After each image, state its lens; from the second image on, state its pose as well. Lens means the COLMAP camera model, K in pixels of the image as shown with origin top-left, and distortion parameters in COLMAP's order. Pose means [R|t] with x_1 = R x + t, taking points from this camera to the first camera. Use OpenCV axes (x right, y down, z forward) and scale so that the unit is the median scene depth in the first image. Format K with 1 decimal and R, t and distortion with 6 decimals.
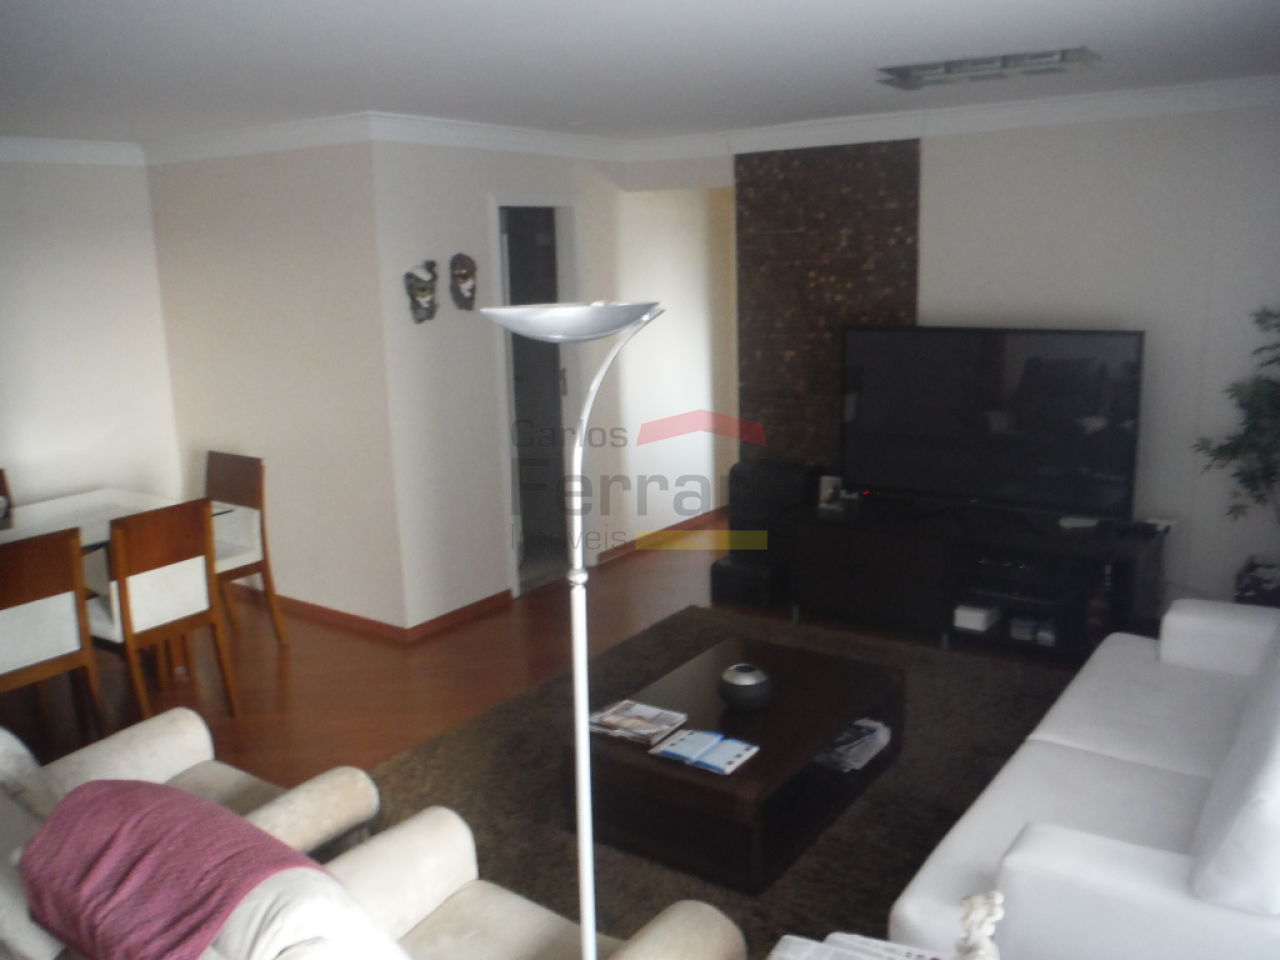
lens RADIAL K [[1052.3, 0, 640.0], [0, 1052.3, 480.0], [0, 0, 1]] dist [0.002902, 0.006097]
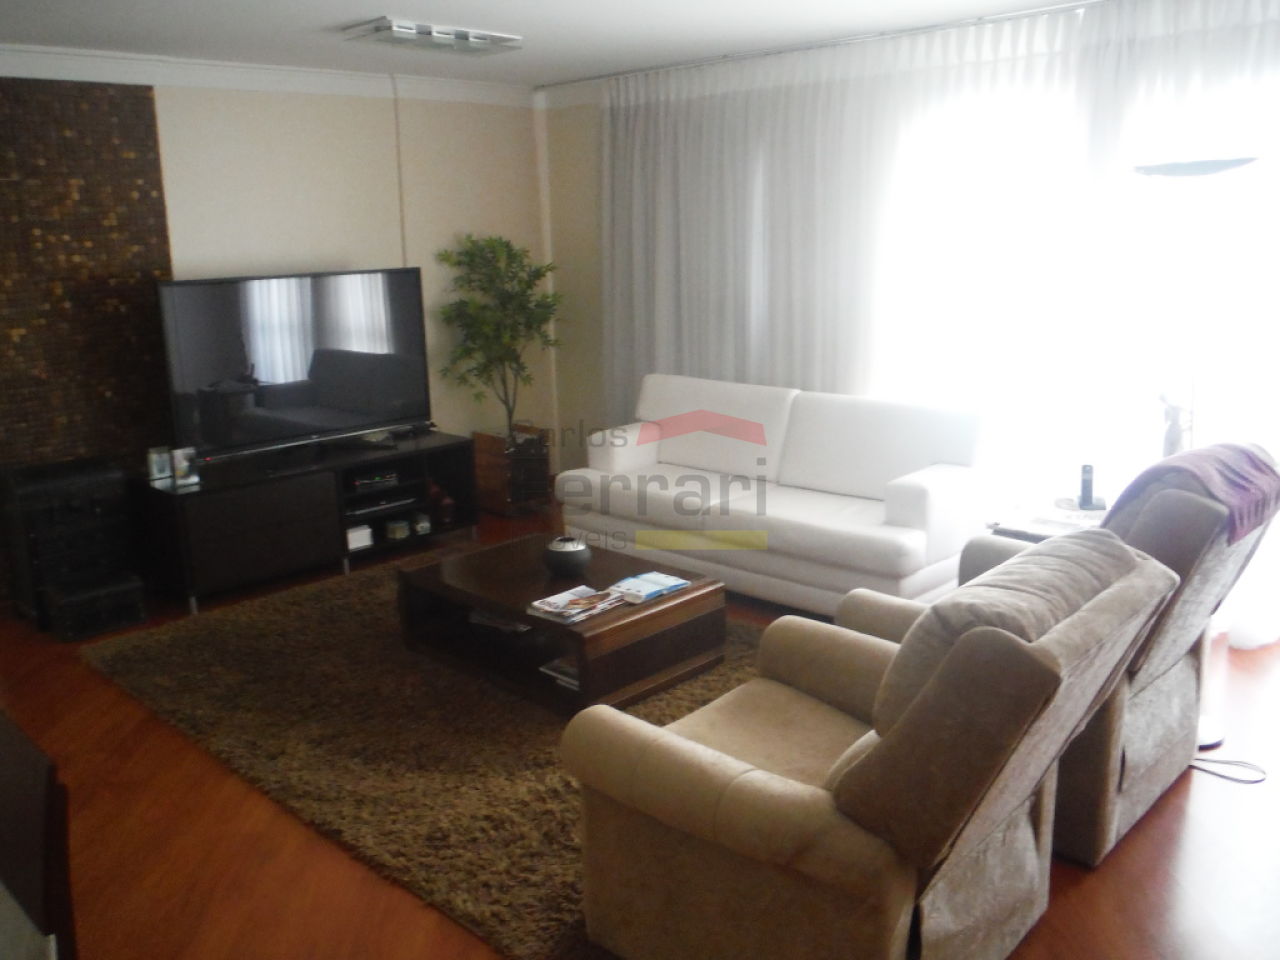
lens RADIAL K [[1052.3, 0, 640.0], [0, 1052.3, 480.0], [0, 0, 1]] dist [0.002902, 0.006097]
pose [[0.236404, -0.212798, 0.948066, -0.575872], [0.237125, 0.958857, 0.156092, -0.024898], [-0.942276, 0.187910, 0.277138, 0.364459]]
